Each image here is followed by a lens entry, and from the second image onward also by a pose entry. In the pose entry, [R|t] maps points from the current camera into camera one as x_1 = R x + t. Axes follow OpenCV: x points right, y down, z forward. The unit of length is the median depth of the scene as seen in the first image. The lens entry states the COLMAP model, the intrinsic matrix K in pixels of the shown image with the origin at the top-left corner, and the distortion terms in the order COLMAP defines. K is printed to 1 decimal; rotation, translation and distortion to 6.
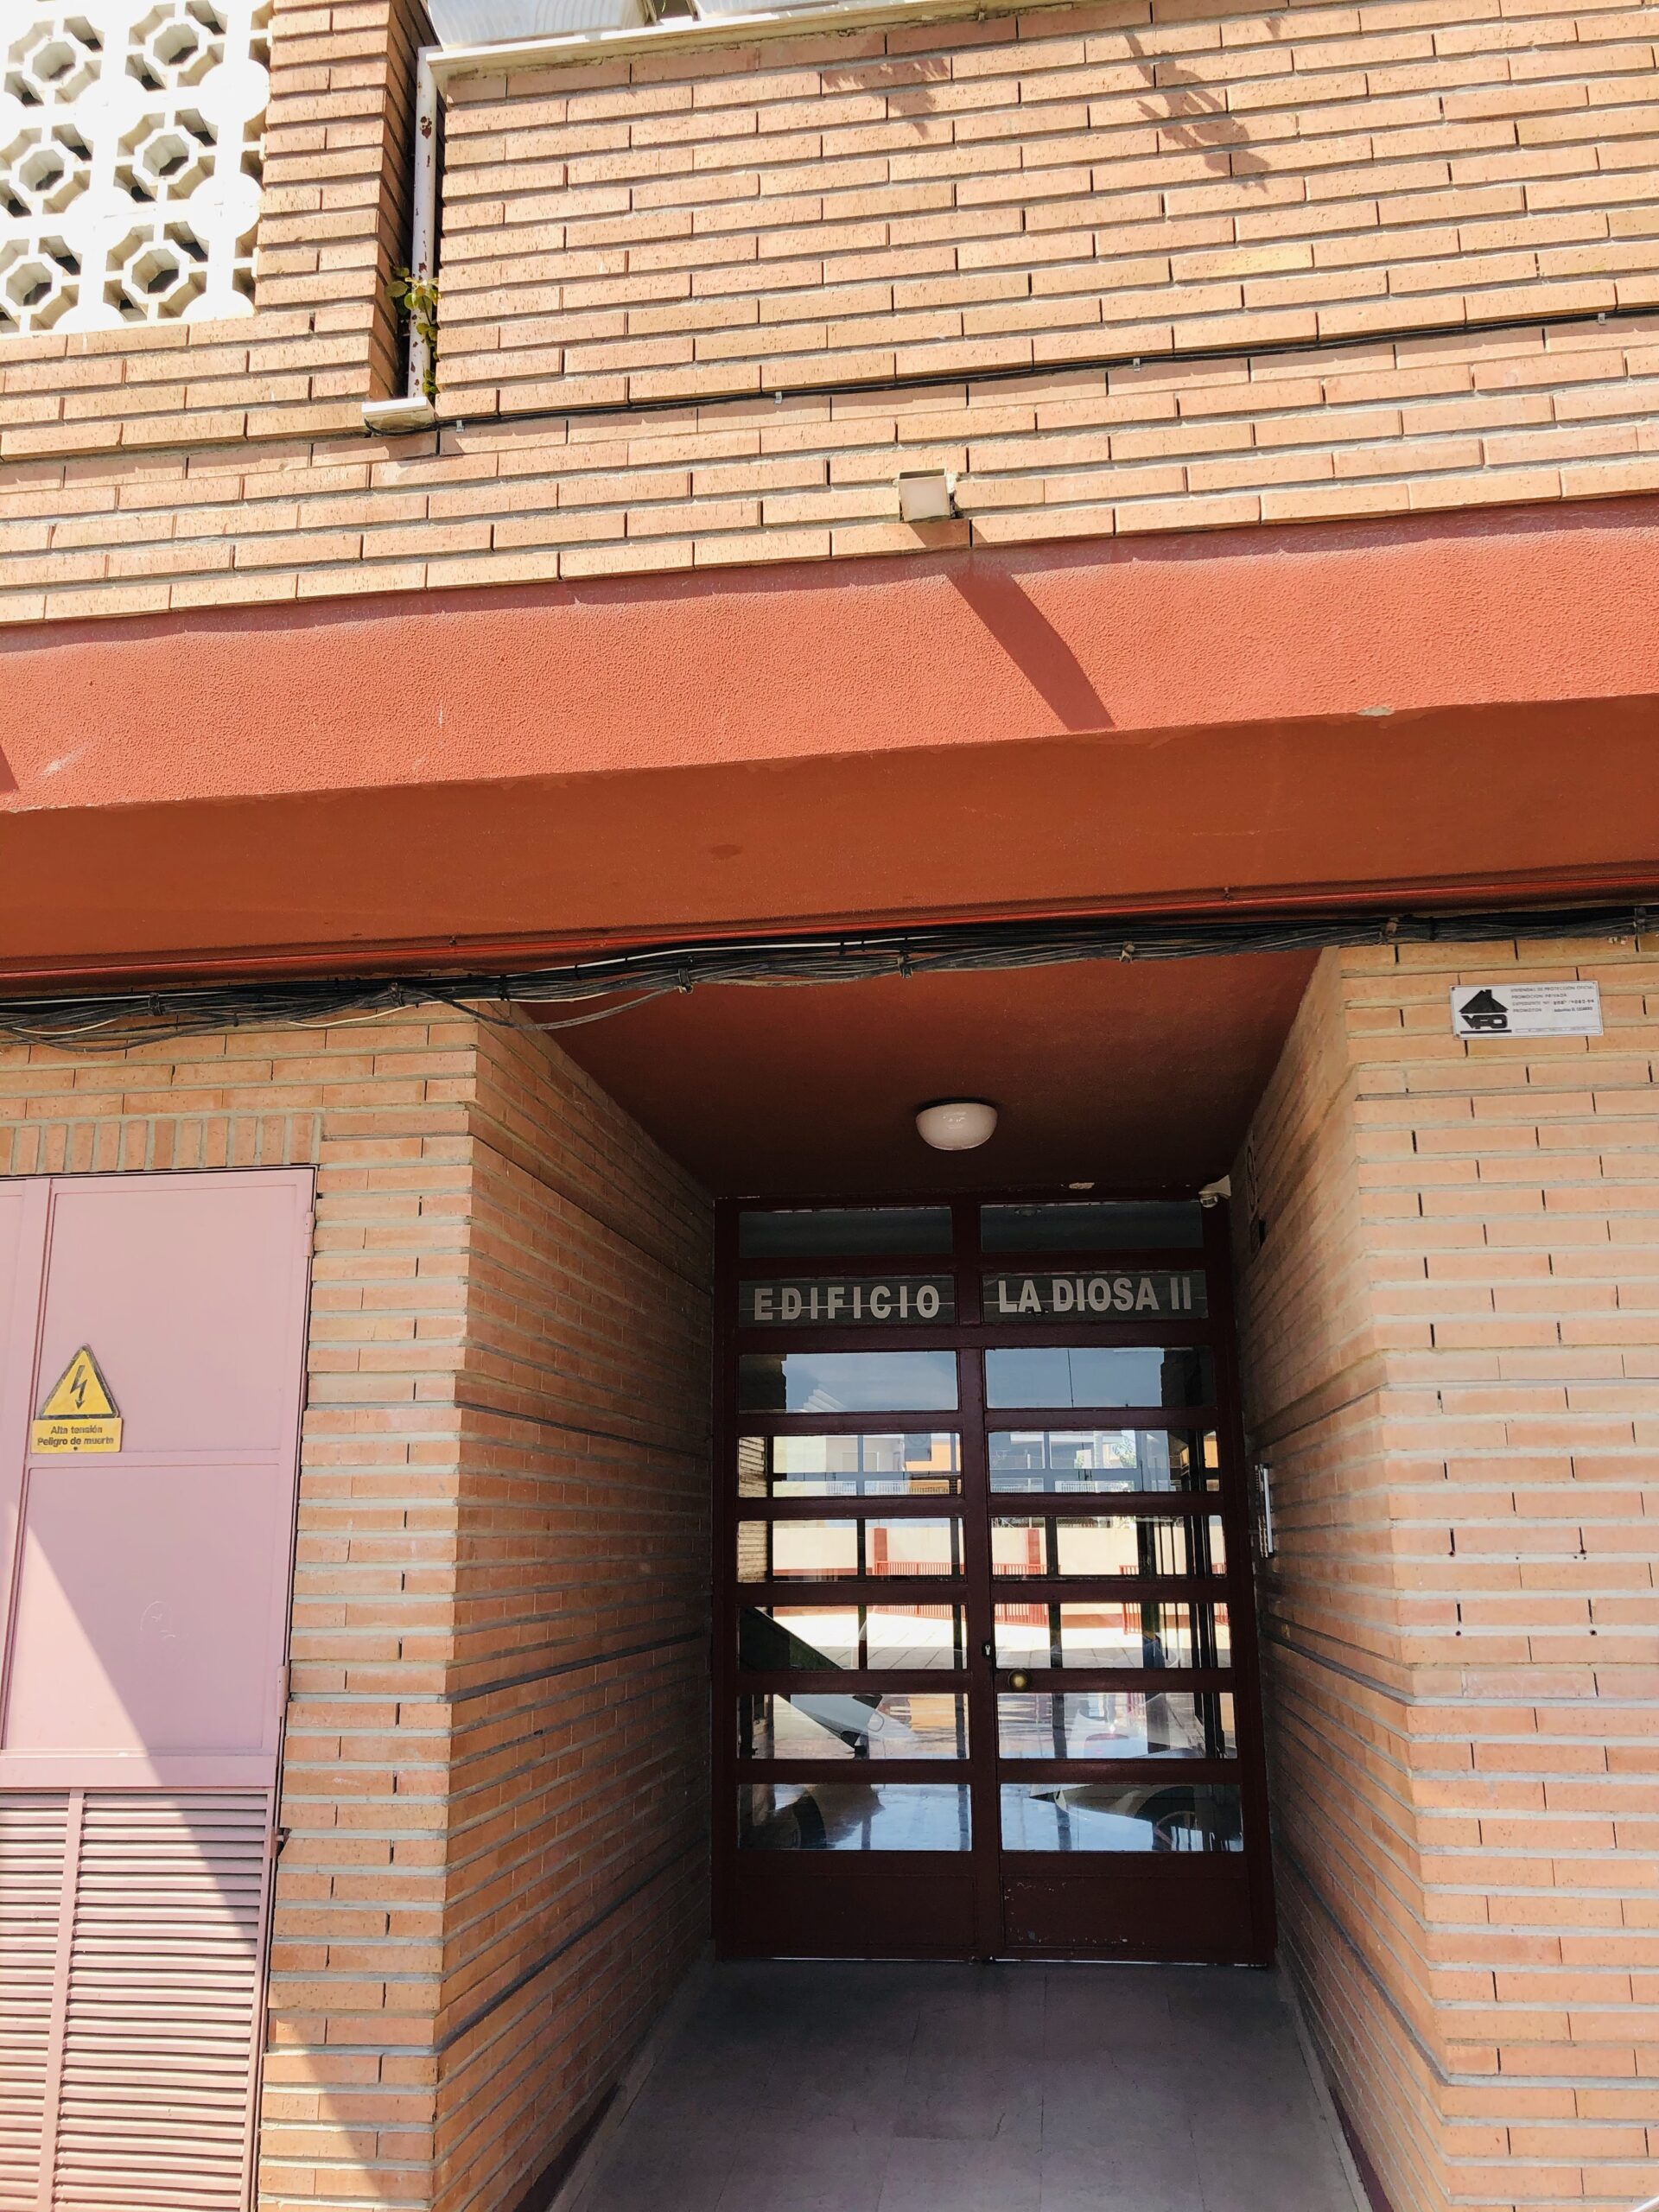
lens RADIAL K [[1766.8, 0, 828.8], [0, 1766.8, 1106.8], [0, 0, 1]] dist [-0.003084, -0.000382]
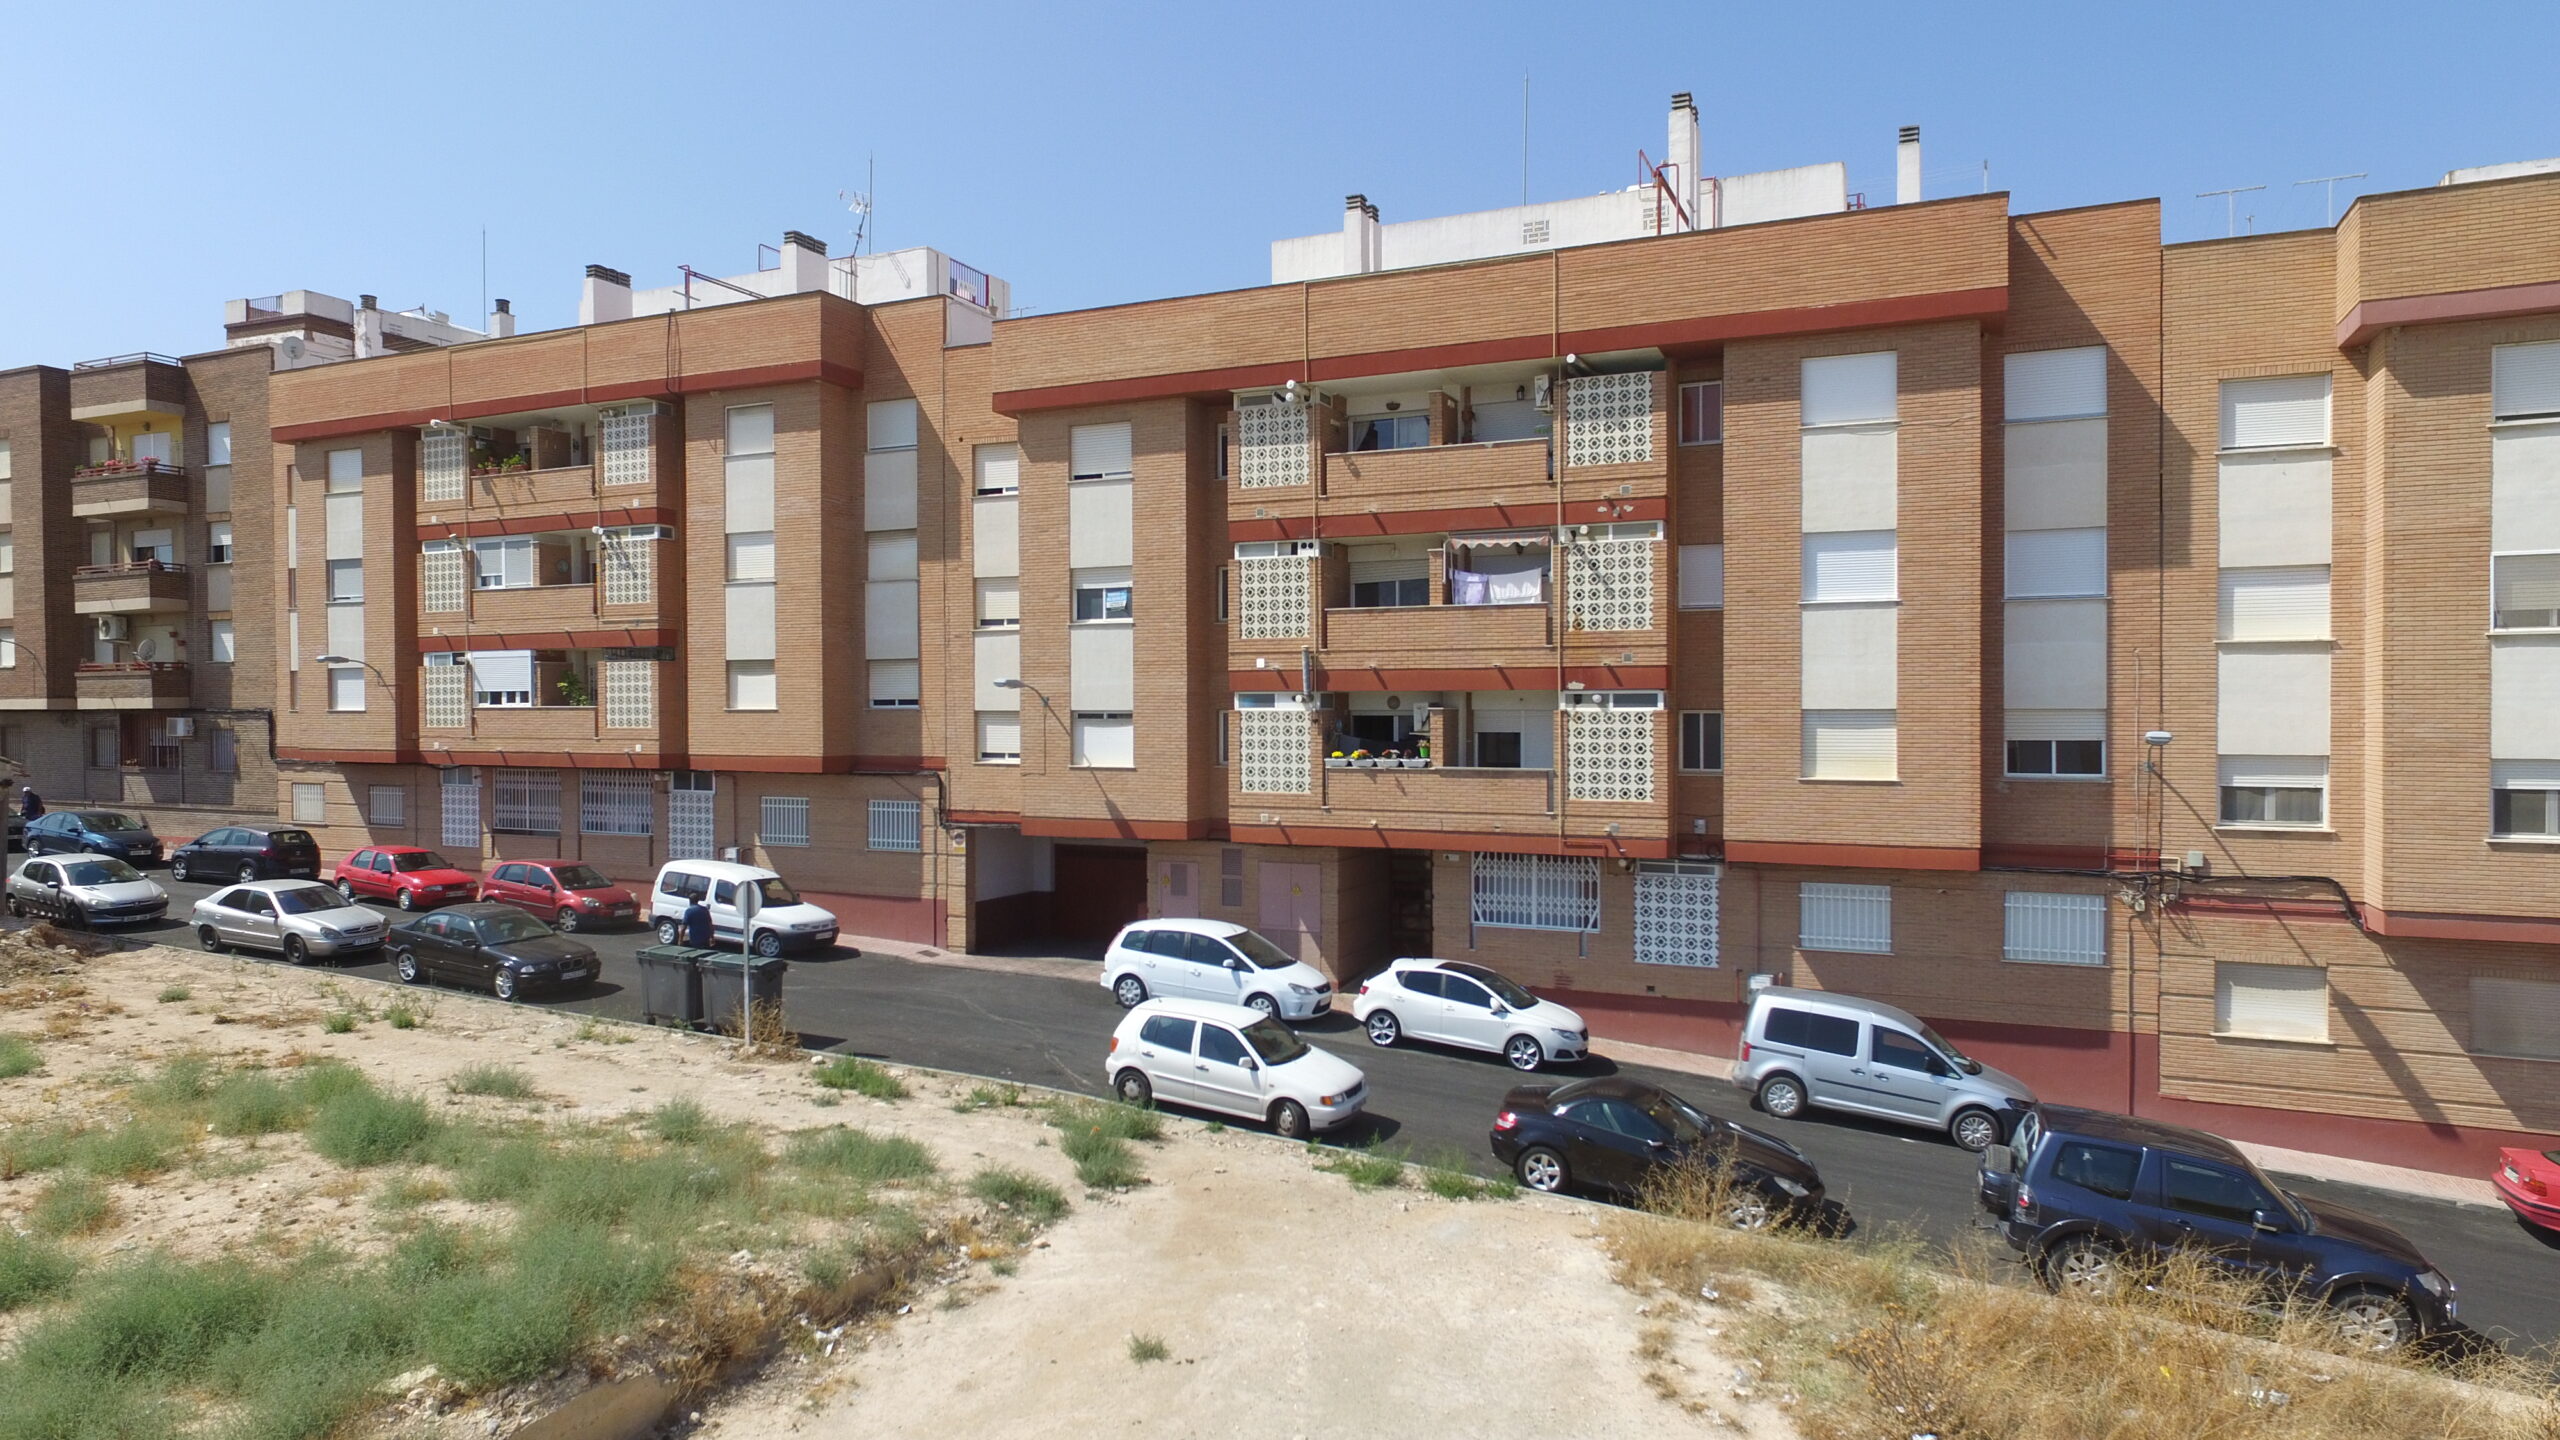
lens RADIAL K [[1481.4, 0, 1283.0], [0, 1481.4, 729.1], [0, 0, 1]] dist [-0.004484, 0.008390]
pose [[0.962341, 0.009860, -0.271667, 1.754213], [0.058167, 0.968729, 0.241205, -2.785011], [0.265550, -0.247924, 0.931674, -6.590680]]
